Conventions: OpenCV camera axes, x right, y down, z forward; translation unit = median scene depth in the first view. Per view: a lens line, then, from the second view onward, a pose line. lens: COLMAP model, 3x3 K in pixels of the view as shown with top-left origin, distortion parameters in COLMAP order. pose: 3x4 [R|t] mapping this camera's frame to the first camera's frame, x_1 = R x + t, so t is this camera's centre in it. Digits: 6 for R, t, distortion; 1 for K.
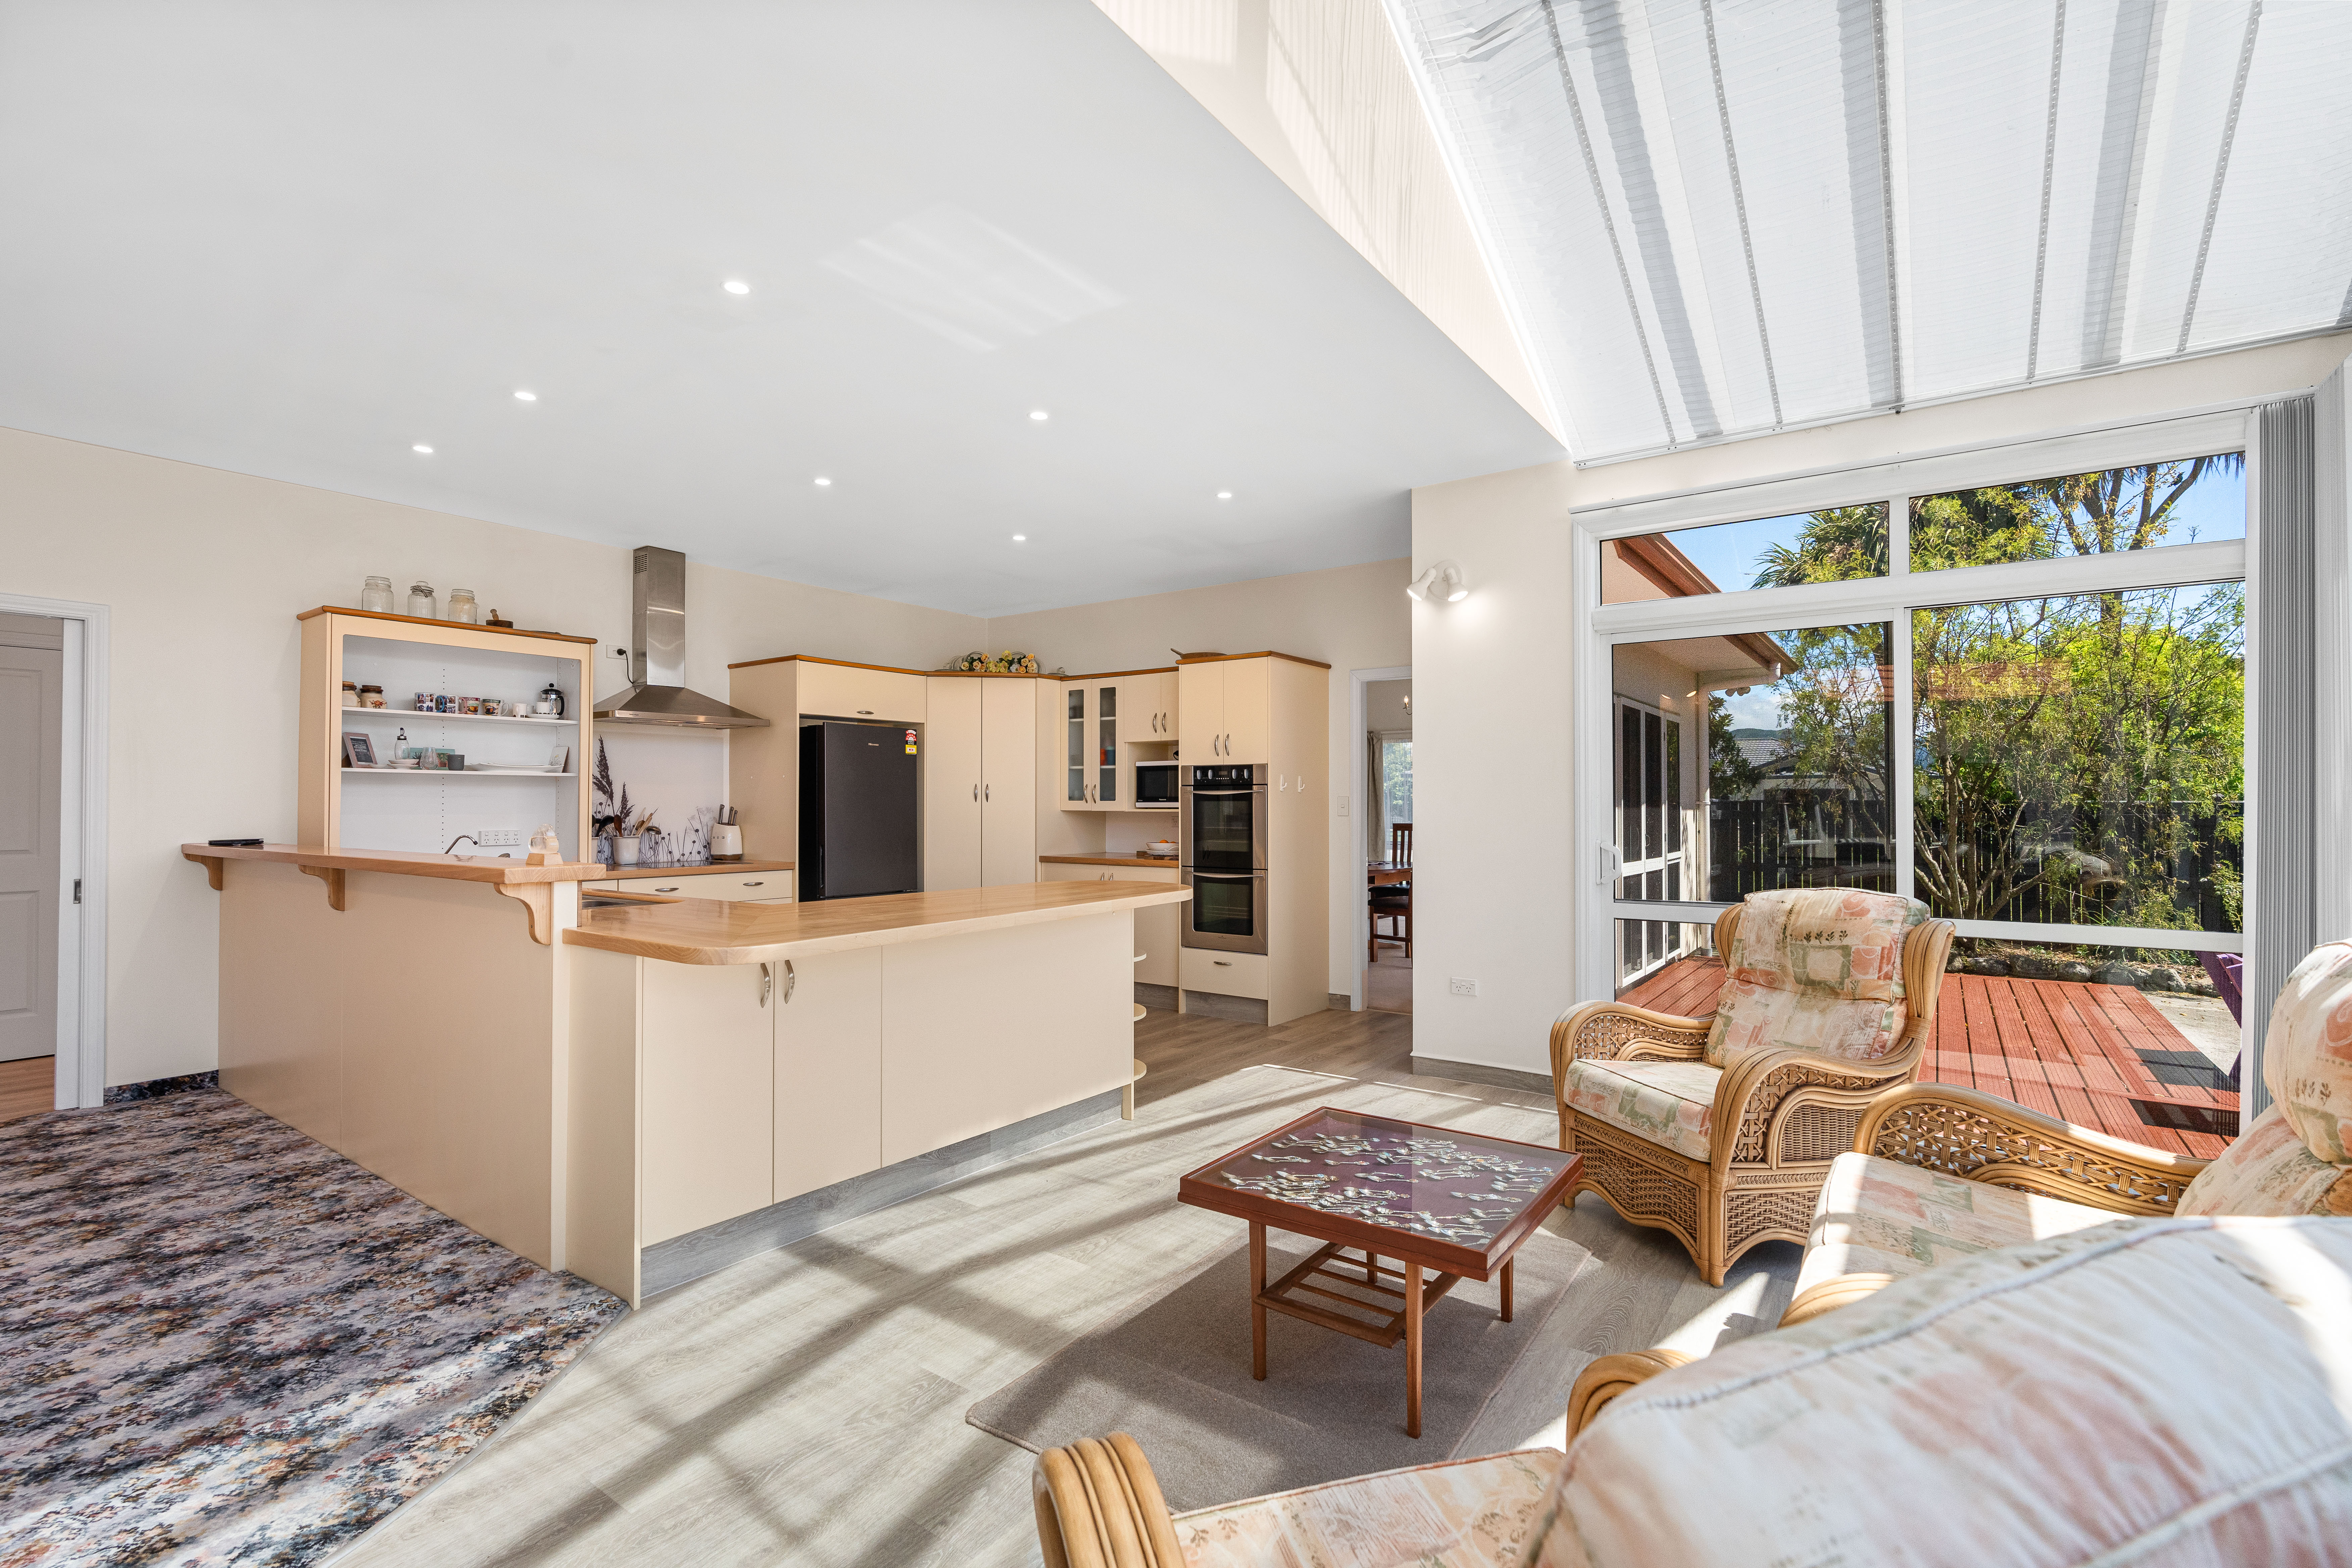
lens RADIAL K [[1055.9, 0, 1168.8], [0, 1055.9, 794.4], [0, 0, 1]] dist [0.000172, 0.000169]
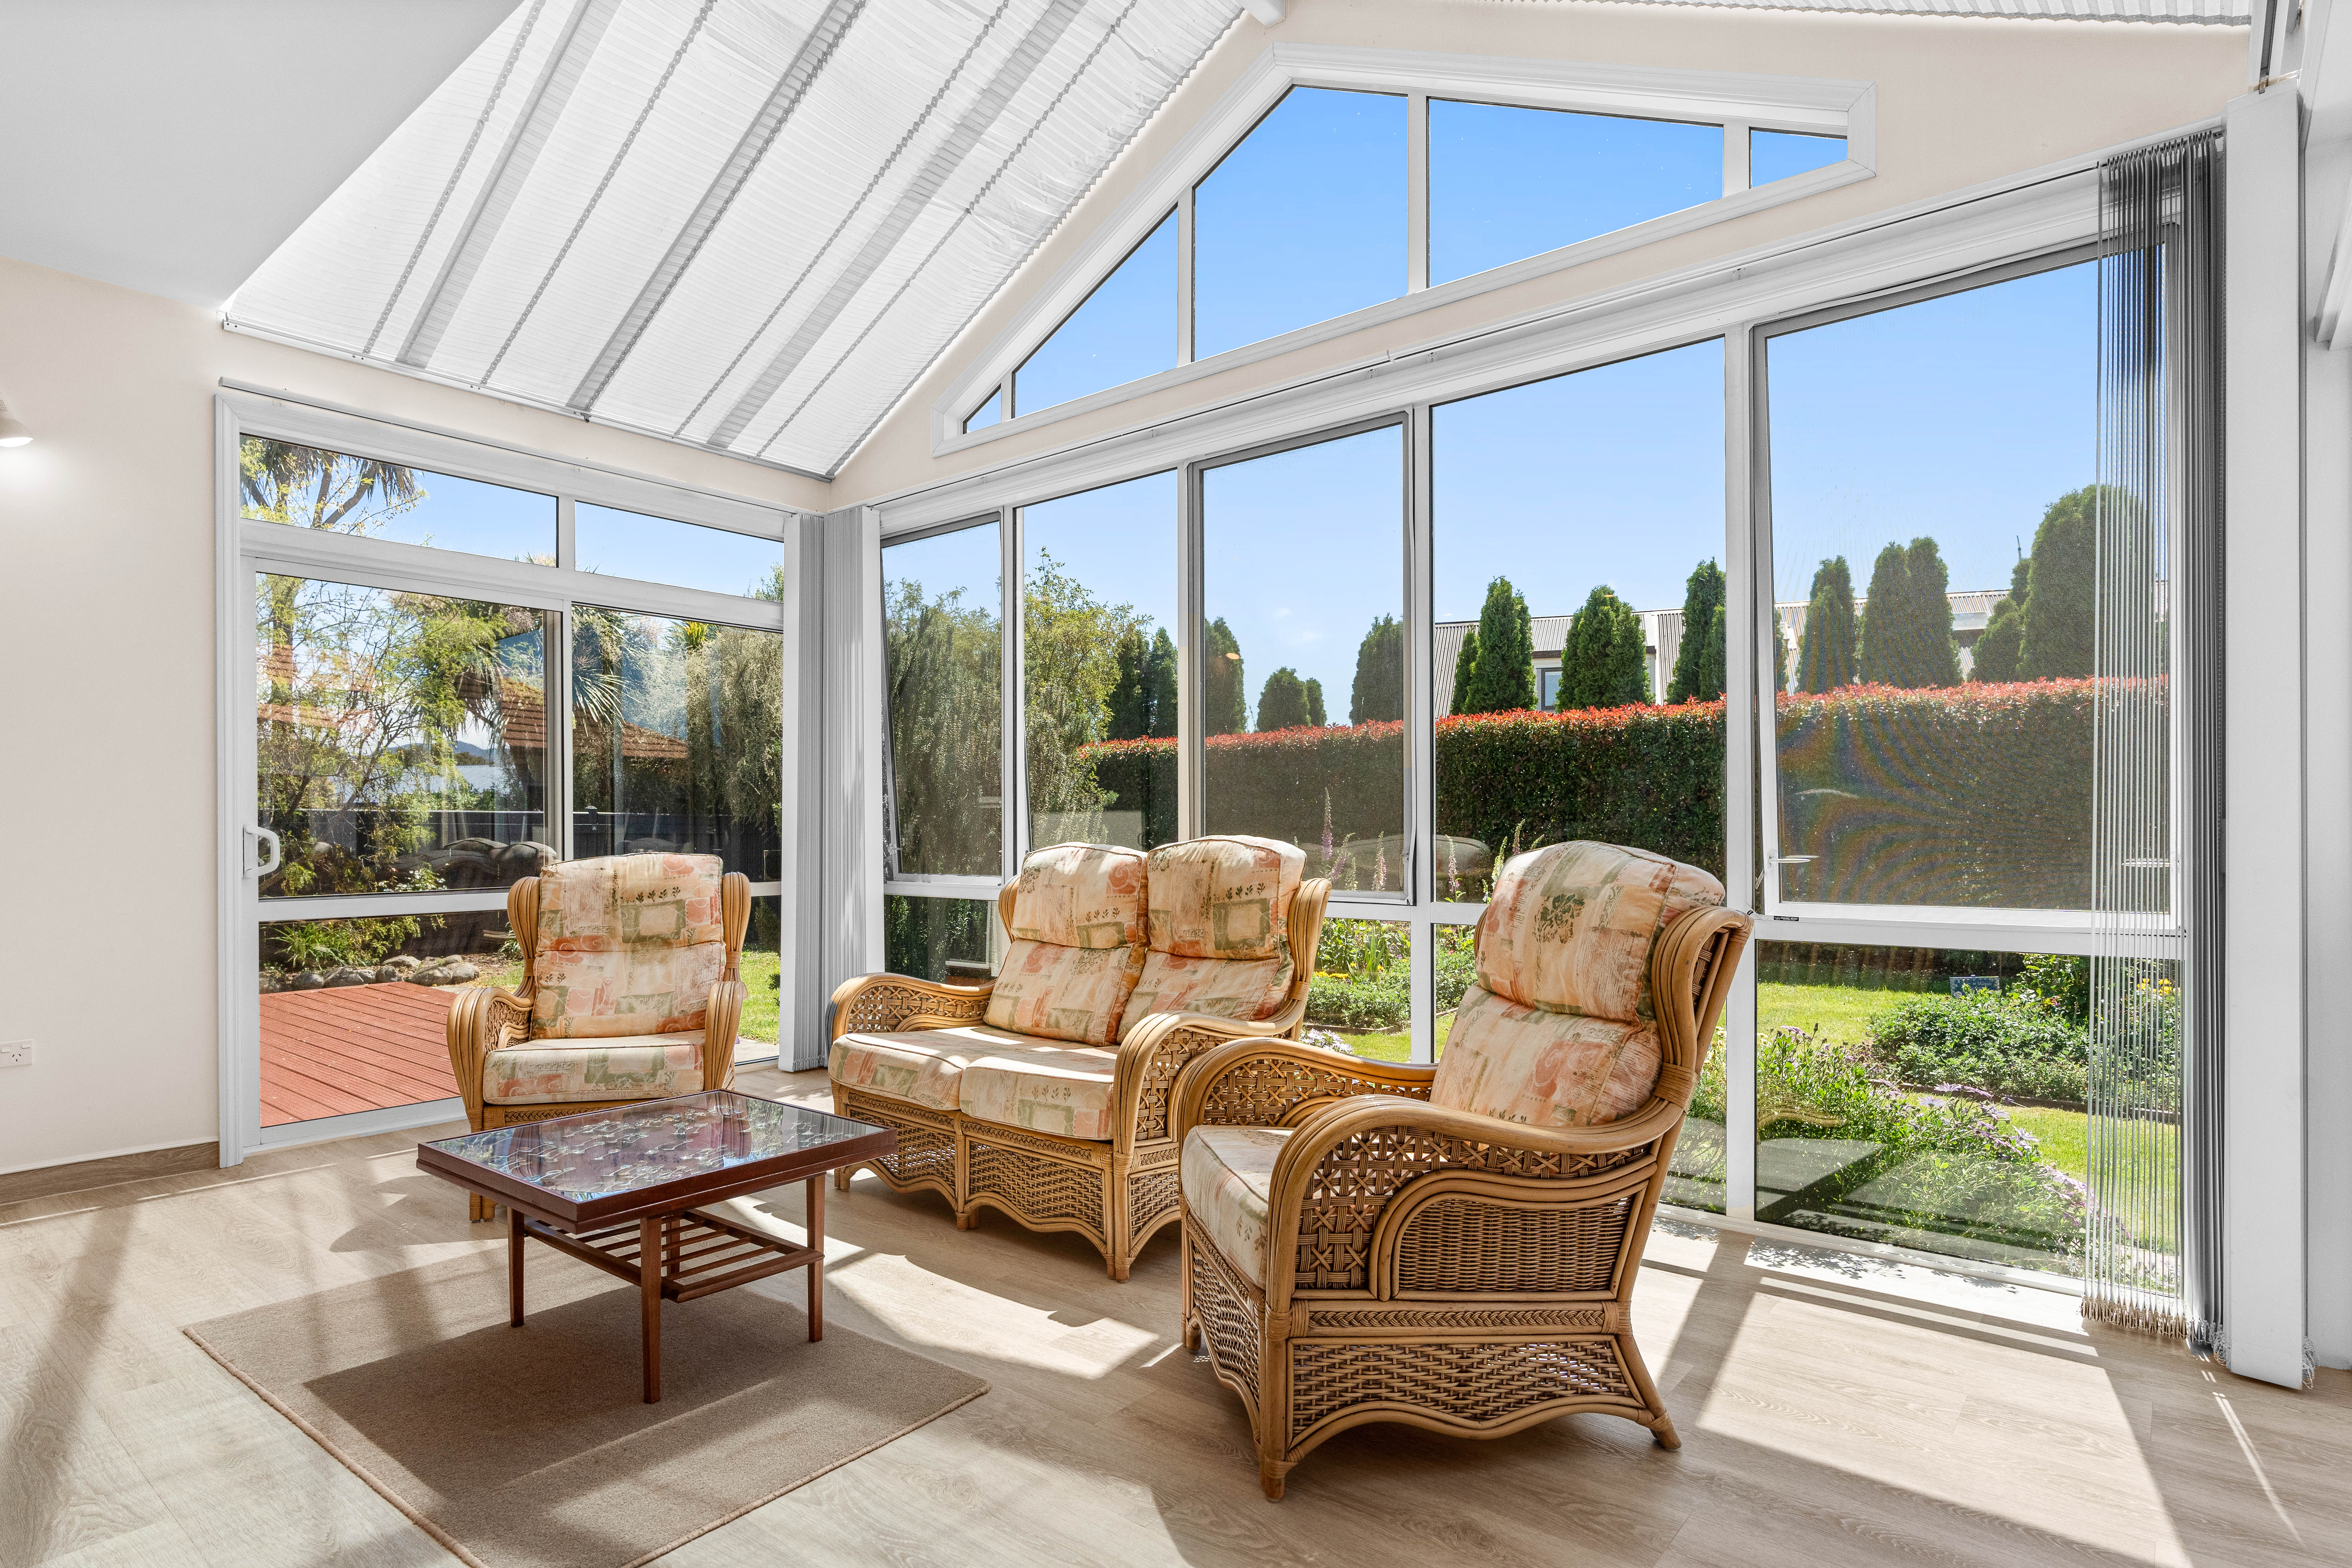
lens RADIAL K [[1235.7, 0, 1172.1], [0, 1235.7, 832.2], [0, 0, 1]] dist [-0.000420, -0.000220]
pose [[0.061985, -0.000454, 0.998077, -0.322684], [-0.006498, 0.999979, 0.000859, 0.032559], [-0.998056, -0.006539, 0.061980, 0.193188]]
